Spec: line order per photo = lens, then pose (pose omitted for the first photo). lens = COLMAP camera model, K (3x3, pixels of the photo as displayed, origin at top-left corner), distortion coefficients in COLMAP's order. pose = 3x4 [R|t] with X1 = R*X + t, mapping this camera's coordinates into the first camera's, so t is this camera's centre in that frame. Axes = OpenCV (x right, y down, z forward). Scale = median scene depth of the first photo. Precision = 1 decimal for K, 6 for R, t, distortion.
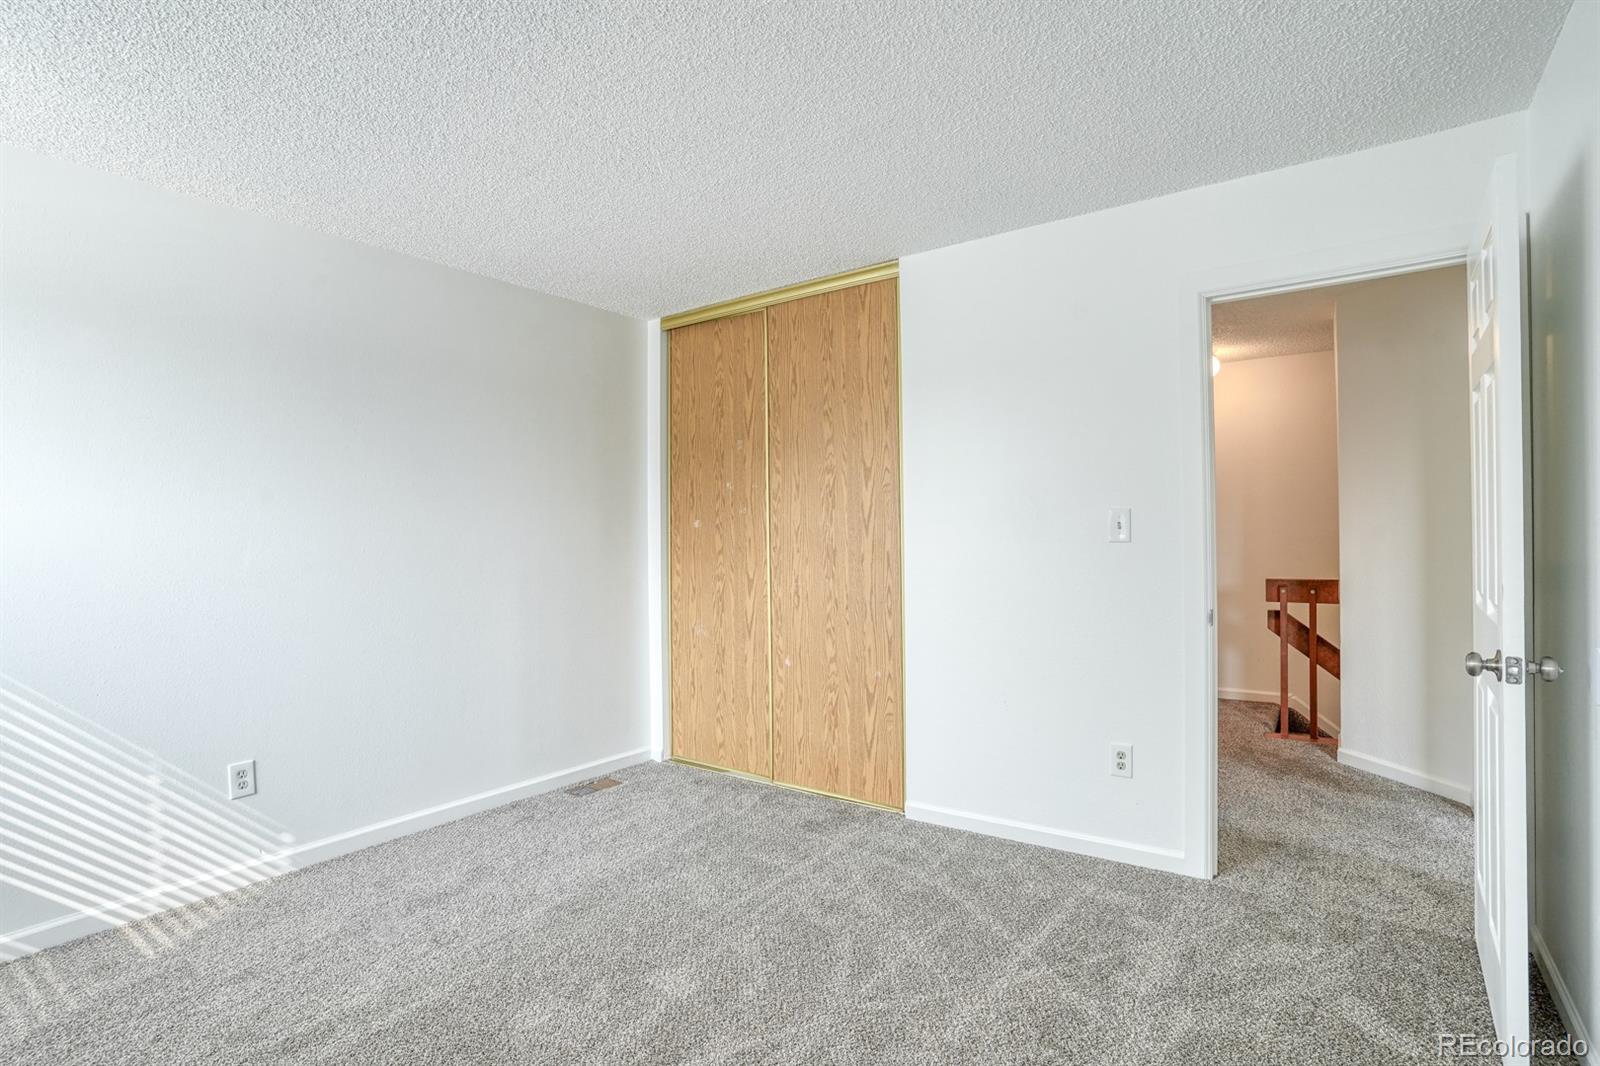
lens RADIAL K [[805.7, 0, 800.0], [0, 805.7, 533.0], [0, 0, 1]] dist [-0.074435, 0.035043]
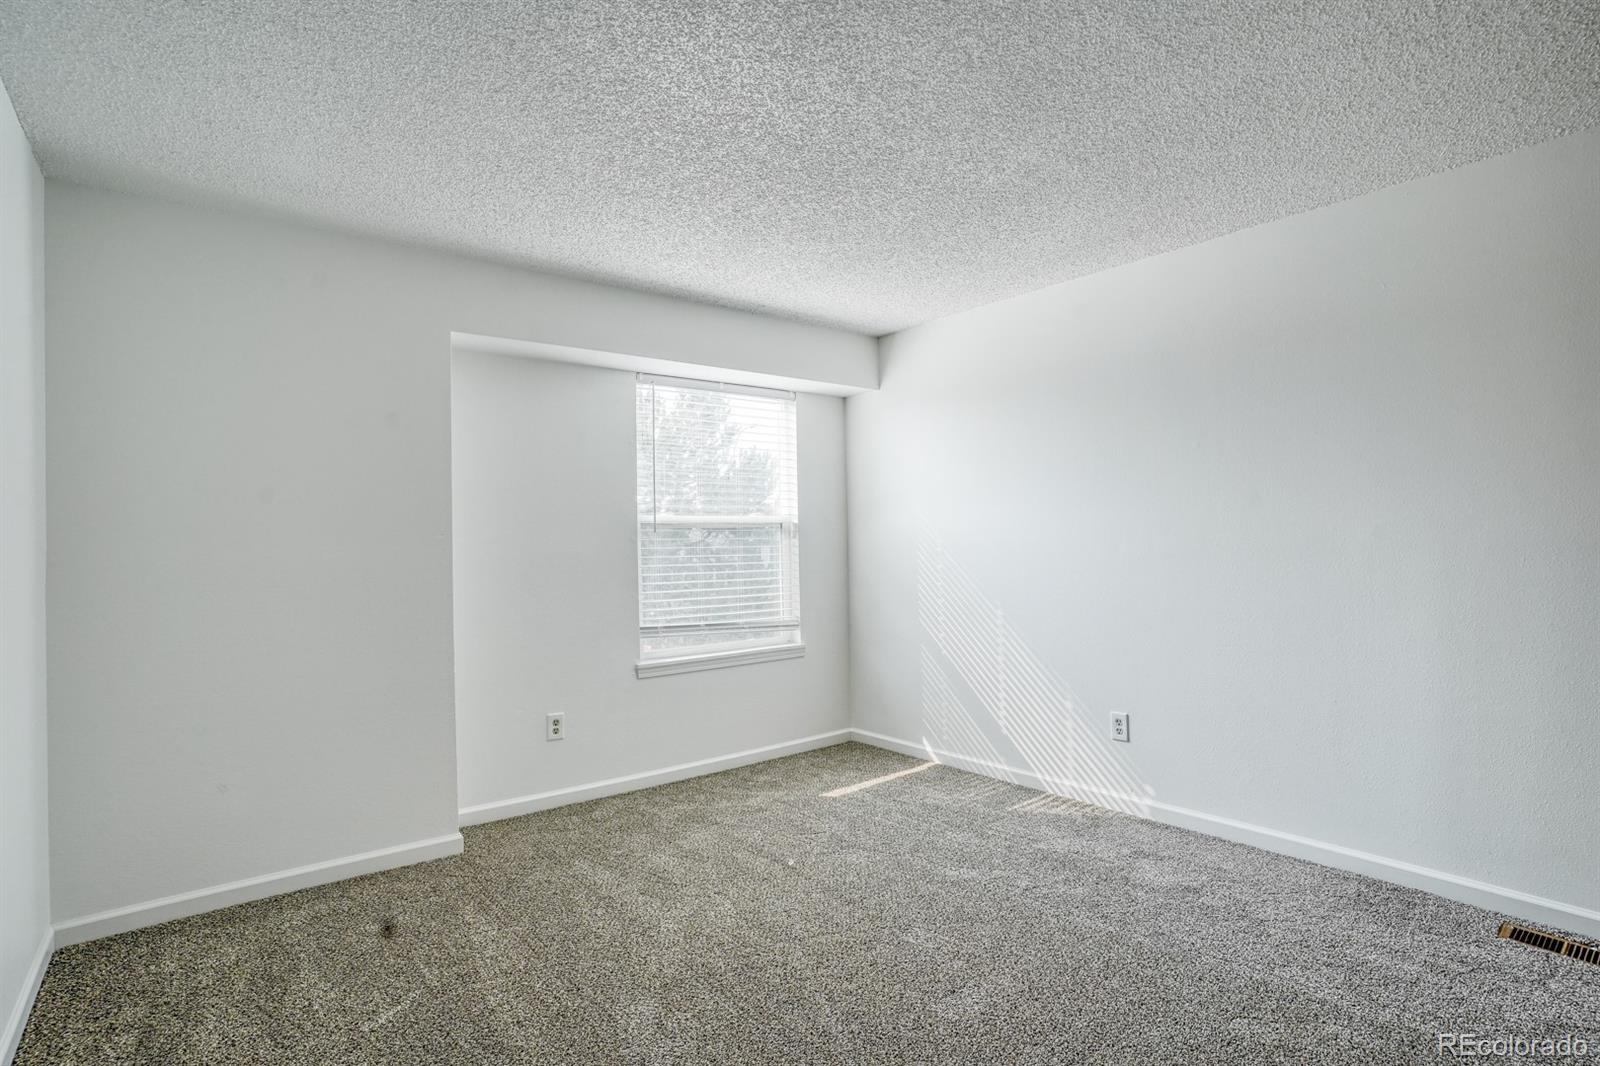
lens RADIAL K [[805.7, 0, 800.0], [0, 805.7, 533.0], [0, 0, 1]] dist [-0.074435, 0.035043]
pose [[-0.304122, 0.000481, -0.952633, 0.650461], [0.024152, 0.999682, -0.007206, 0.003484], [0.952327, -0.025199, -0.304037, 0.908724]]
